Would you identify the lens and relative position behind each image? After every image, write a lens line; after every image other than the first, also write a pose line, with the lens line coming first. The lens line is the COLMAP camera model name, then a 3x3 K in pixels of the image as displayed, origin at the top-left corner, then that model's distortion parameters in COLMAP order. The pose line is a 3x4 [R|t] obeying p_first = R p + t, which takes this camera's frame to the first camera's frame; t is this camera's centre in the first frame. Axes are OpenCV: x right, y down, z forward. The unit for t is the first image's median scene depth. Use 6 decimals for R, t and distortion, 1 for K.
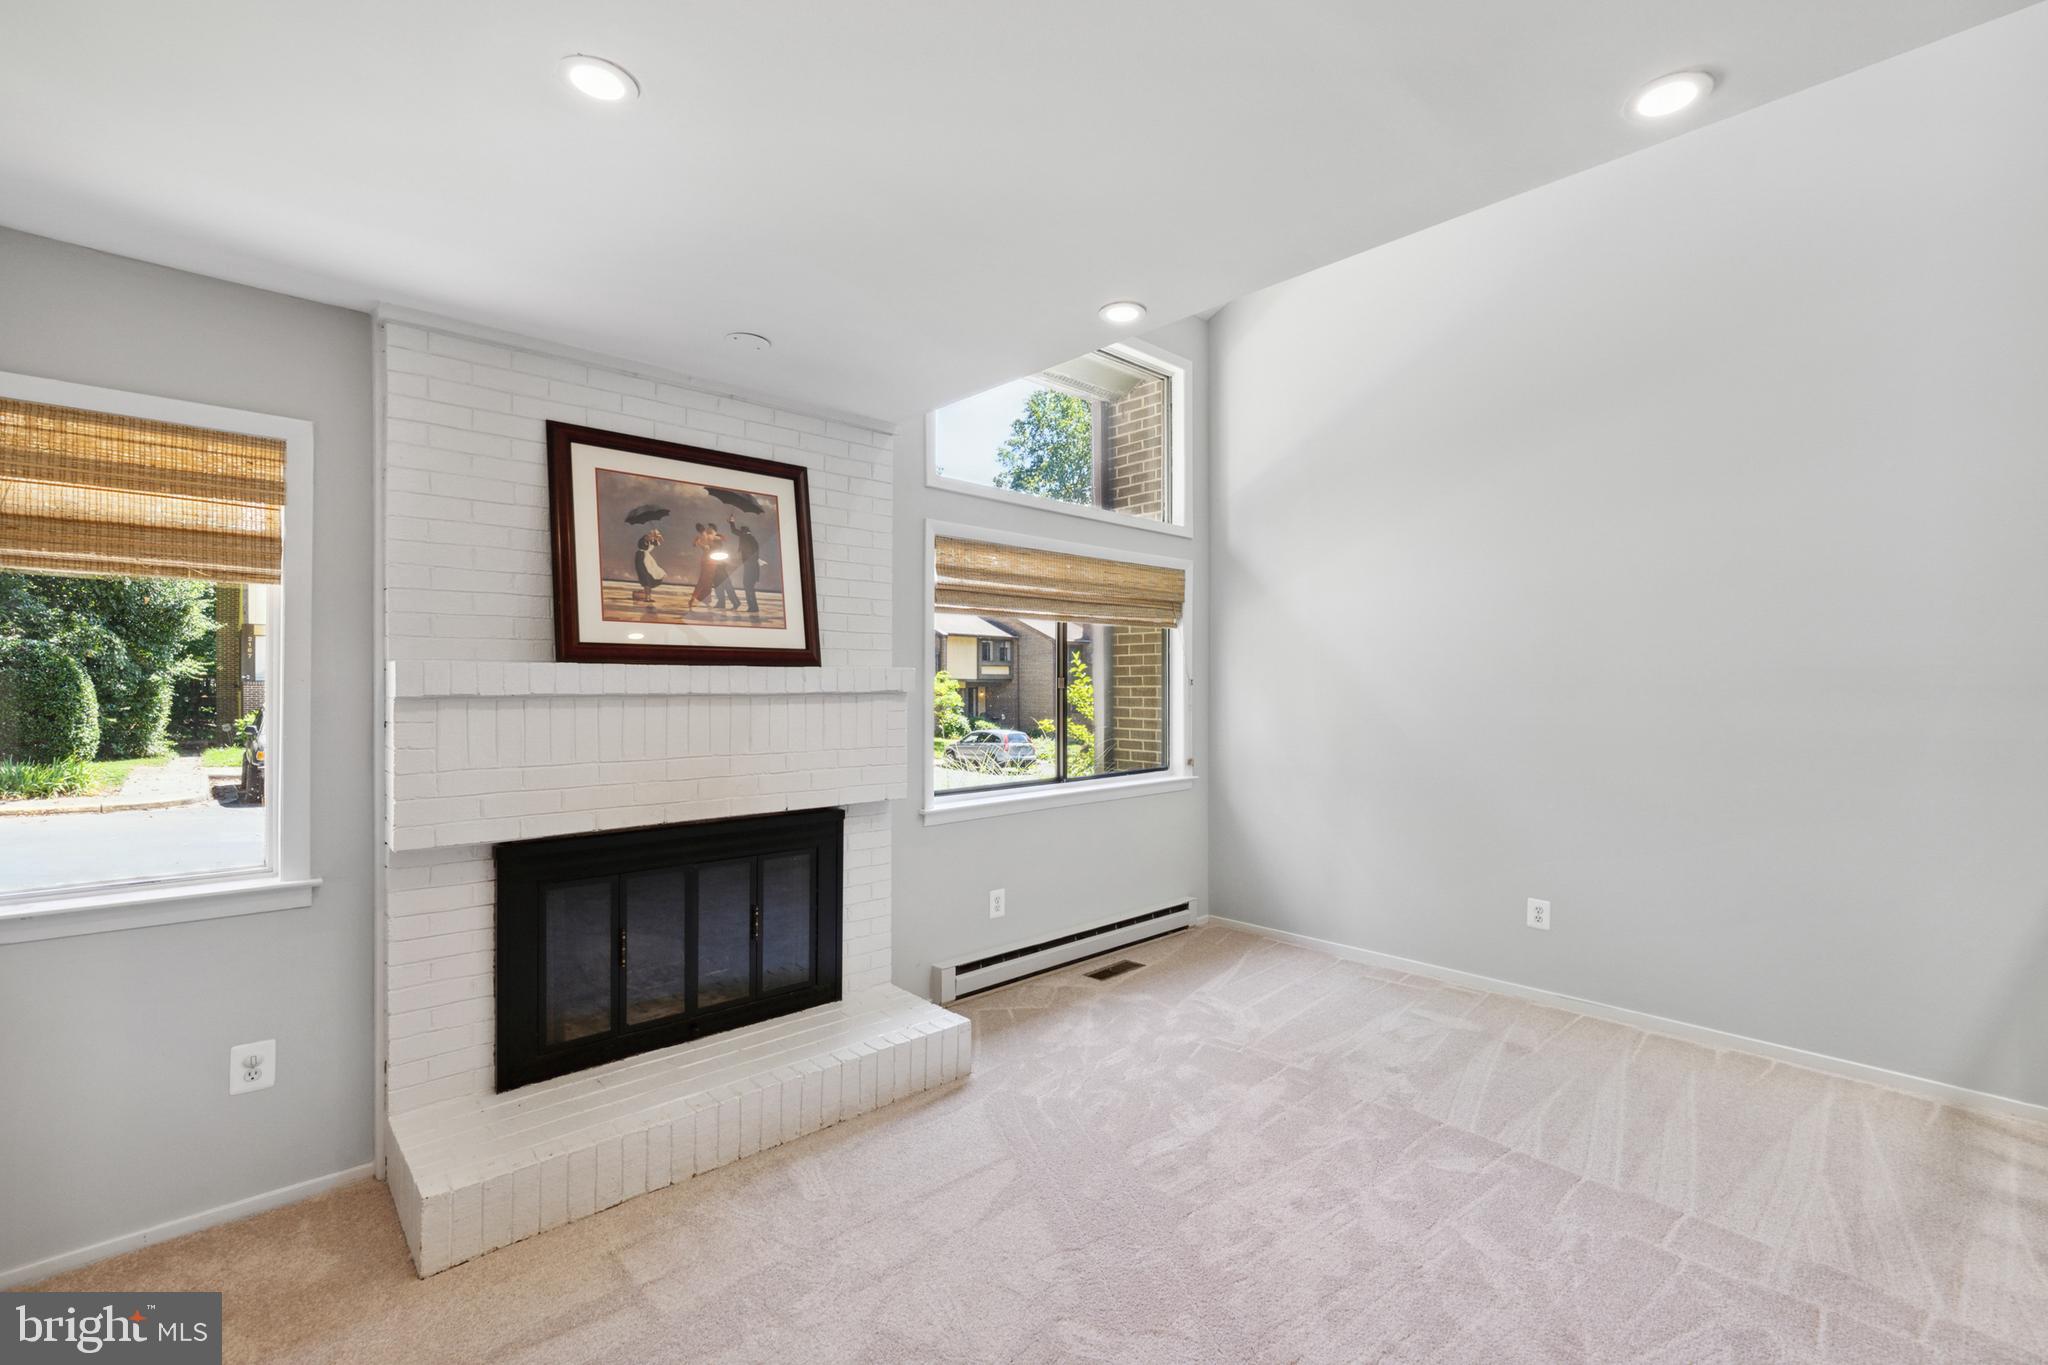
lens RADIAL K [[878.8, 0, 1018.0], [0, 878.8, 686.4], [0, 0, 1]] dist [0.000308, 0.000053]
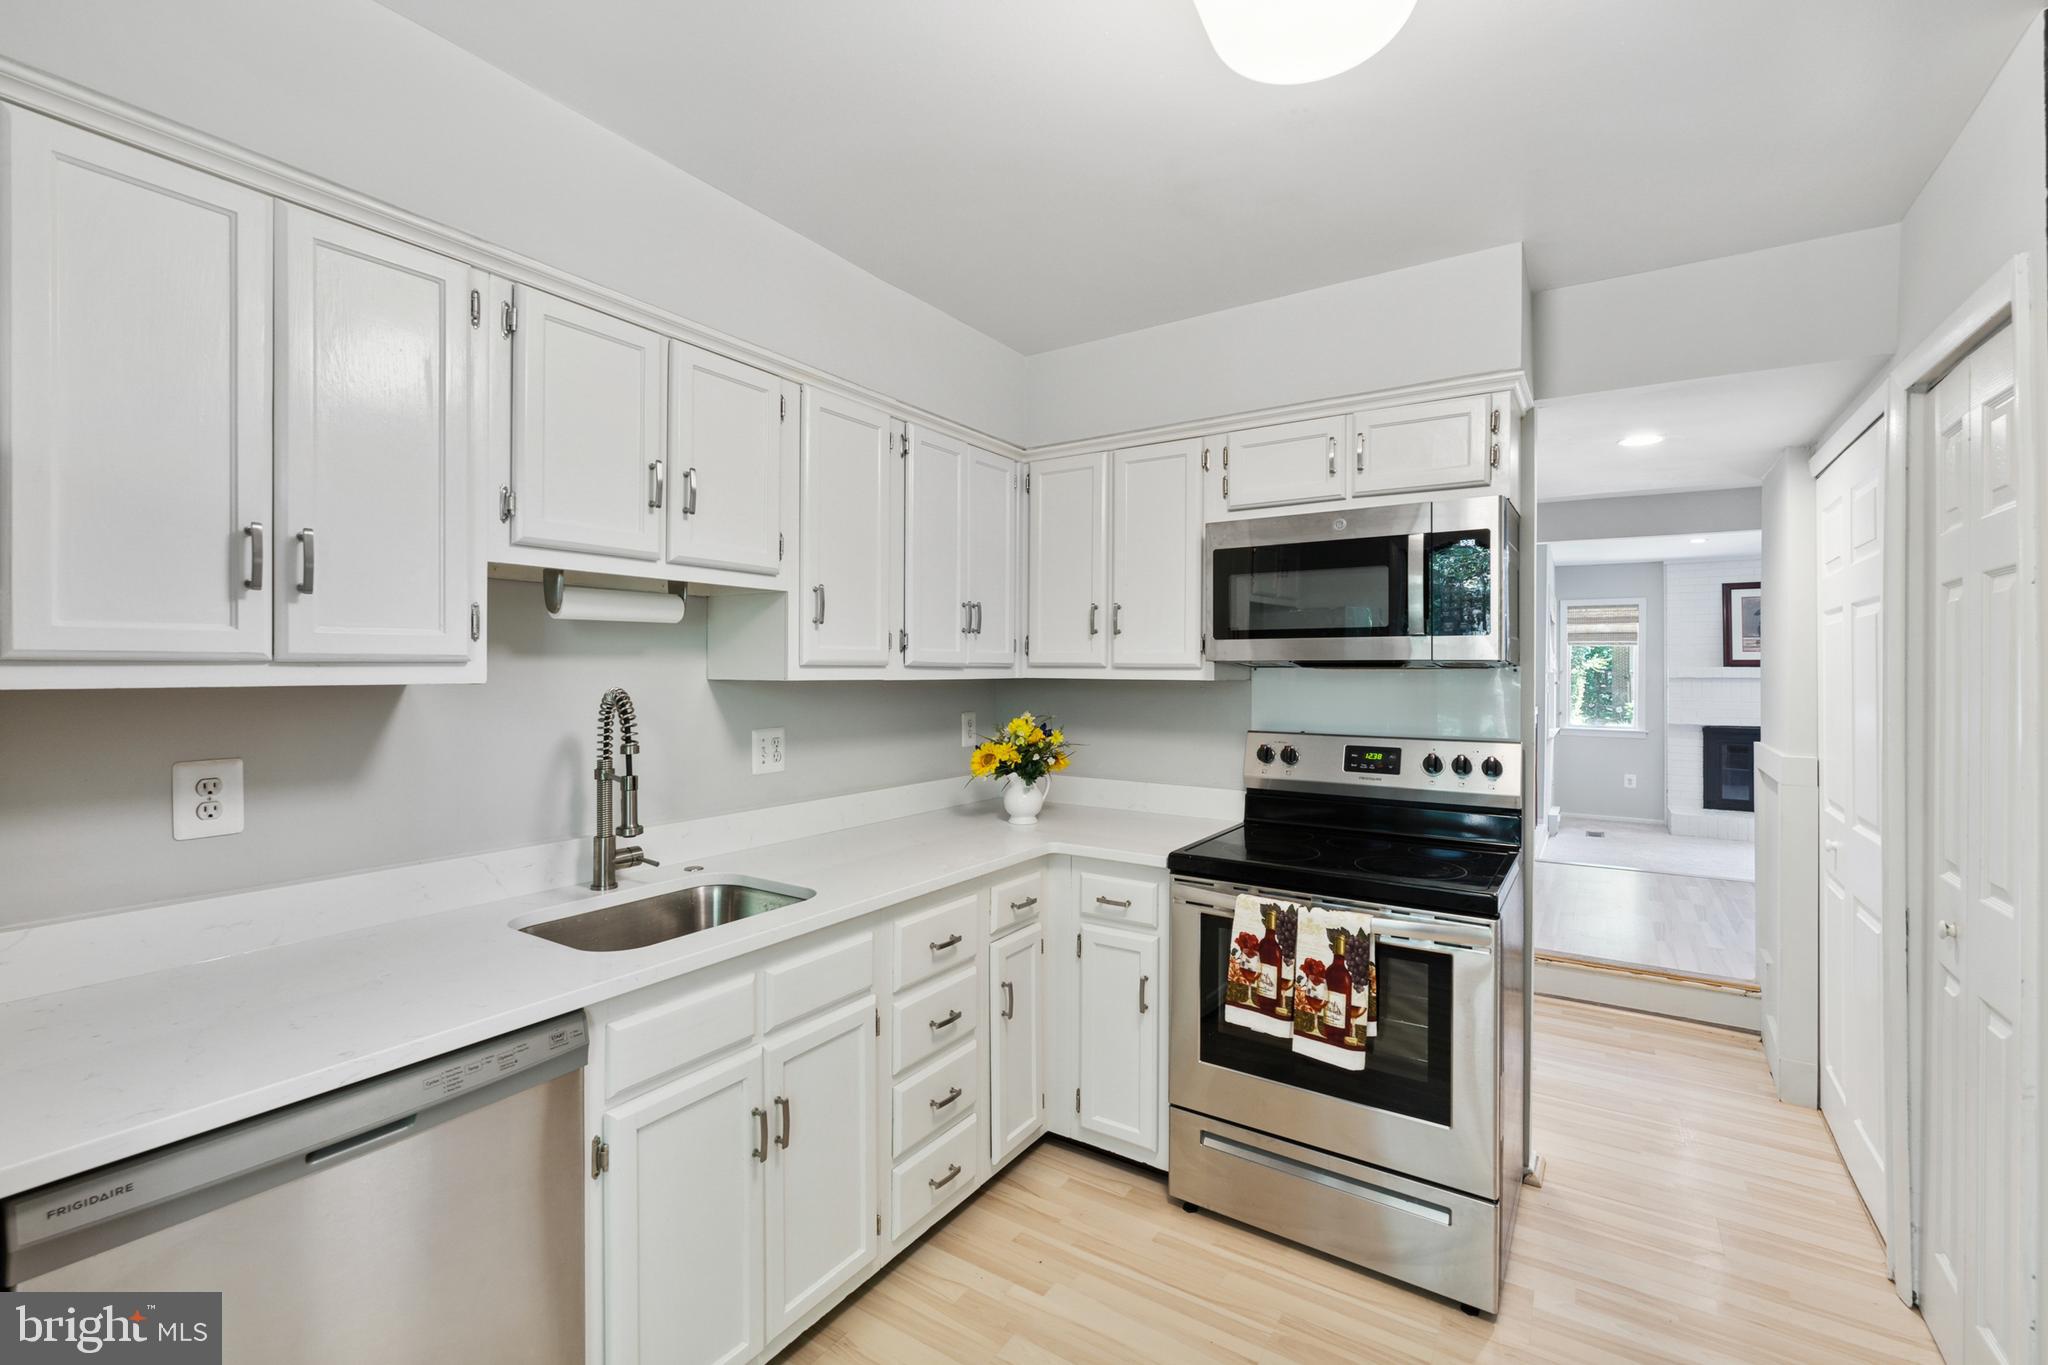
lens RADIAL K [[886.7, 0, 1024.5], [0, 886.7, 673.7], [0, 0, 1]] dist [0.000211, -0.000439]
pose [[0.244539, -0.000708, -0.969639, 1.464440], [-0.004610, 0.999988, -0.001893, 0.010793], [0.969629, 0.004933, 0.244533, -1.643255]]
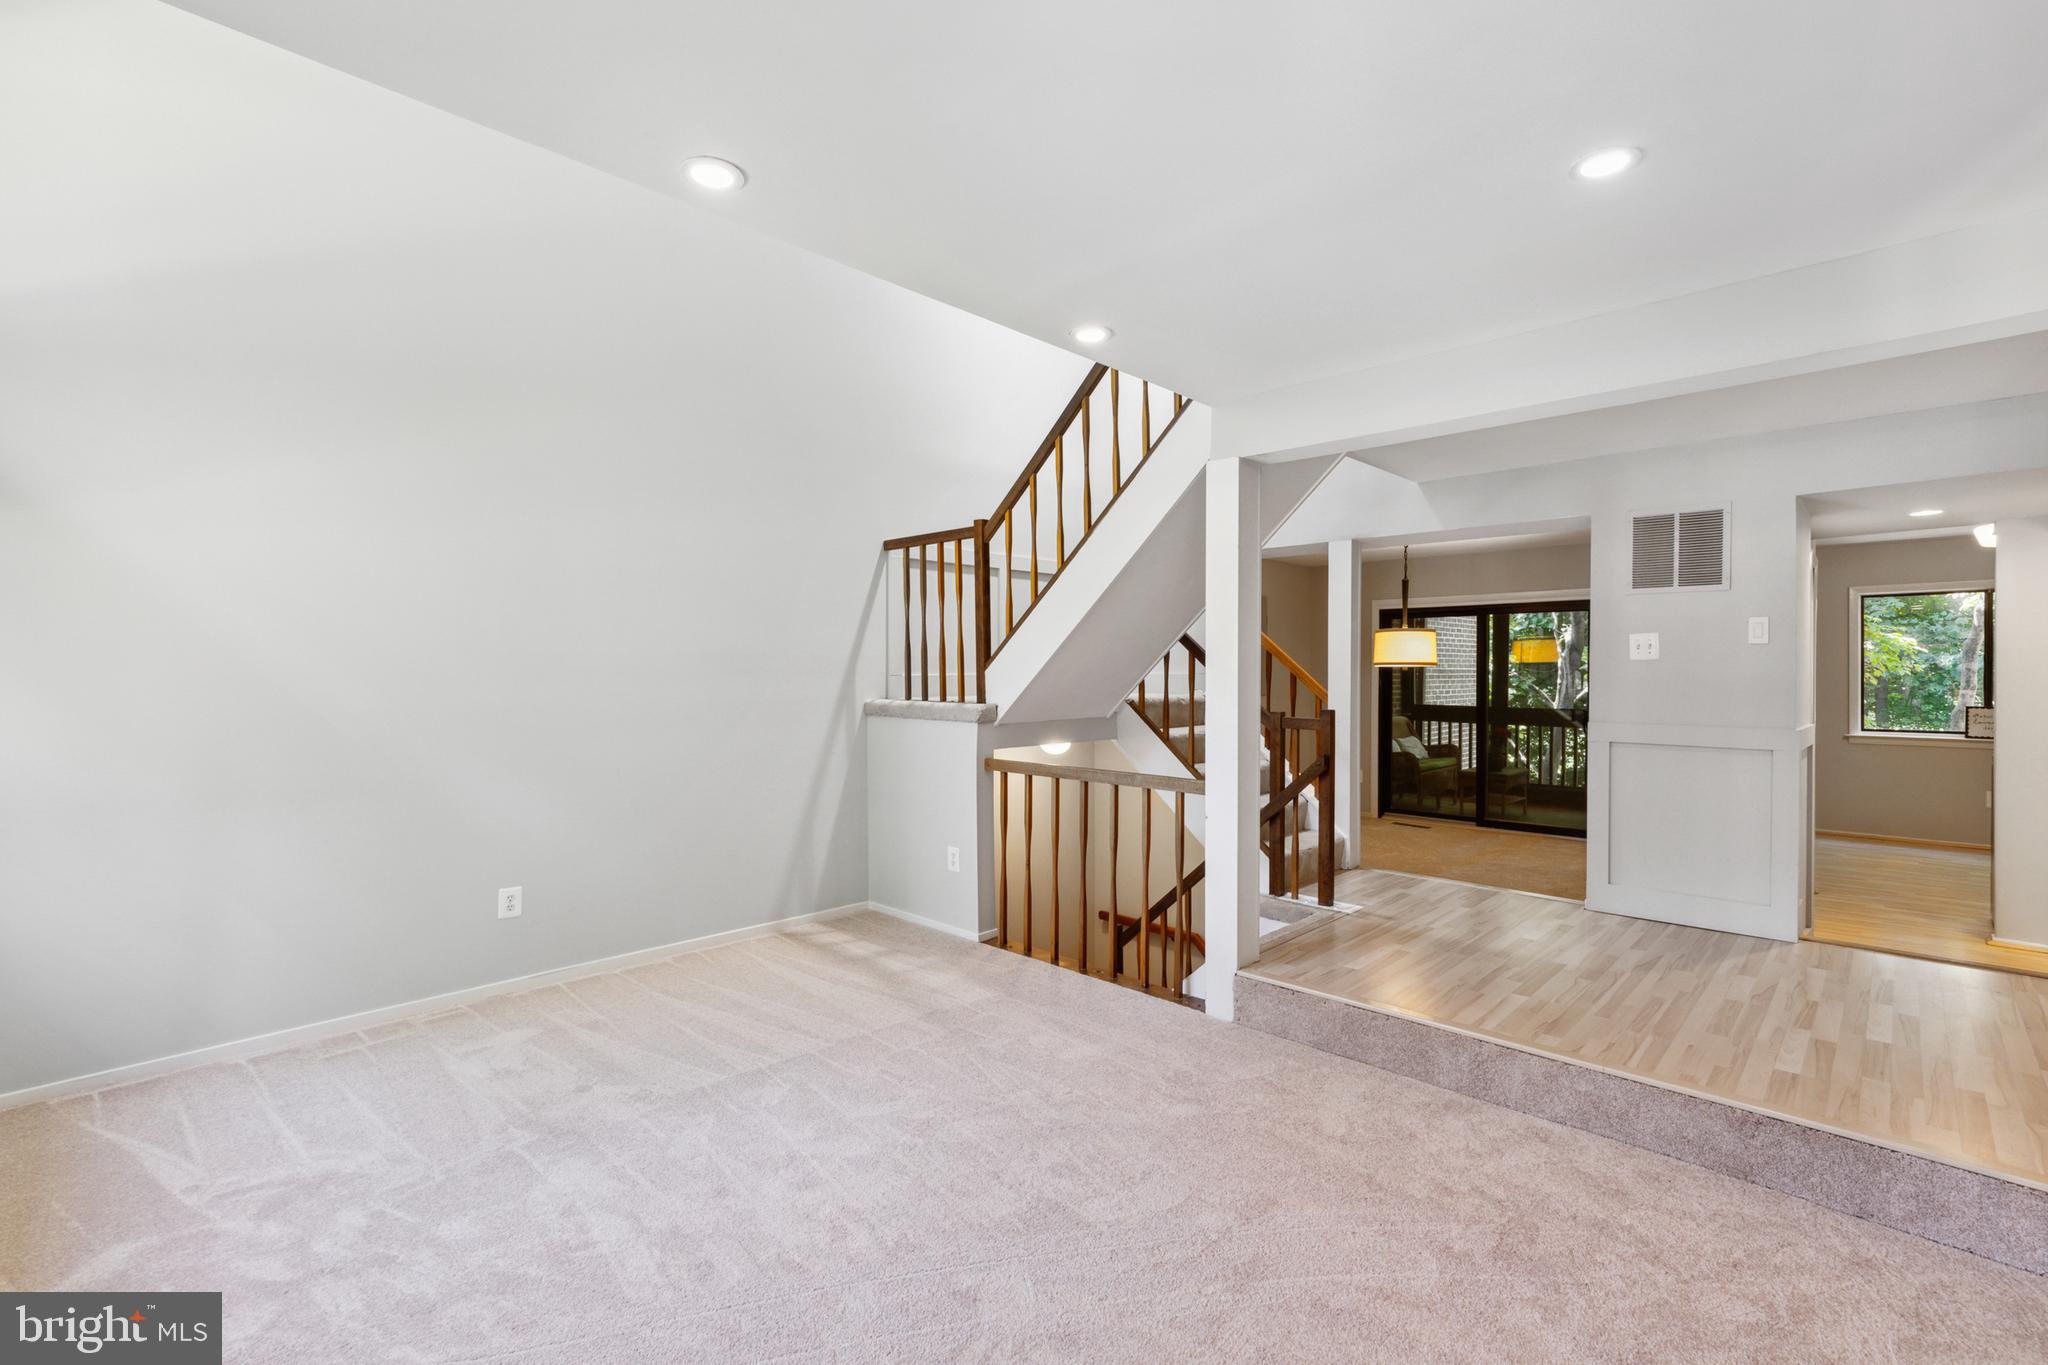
lens RADIAL K [[889.5, 0, 1024.0], [0, 889.5, 682.5], [0, 0, 1]] dist [-0.002737, -0.000266]
pose [[-0.049192, -0.012311, 0.998713, -0.499712], [0.005035, 0.999908, 0.012573, 0.007583], [-0.998777, 0.005647, -0.049126, 0.579504]]
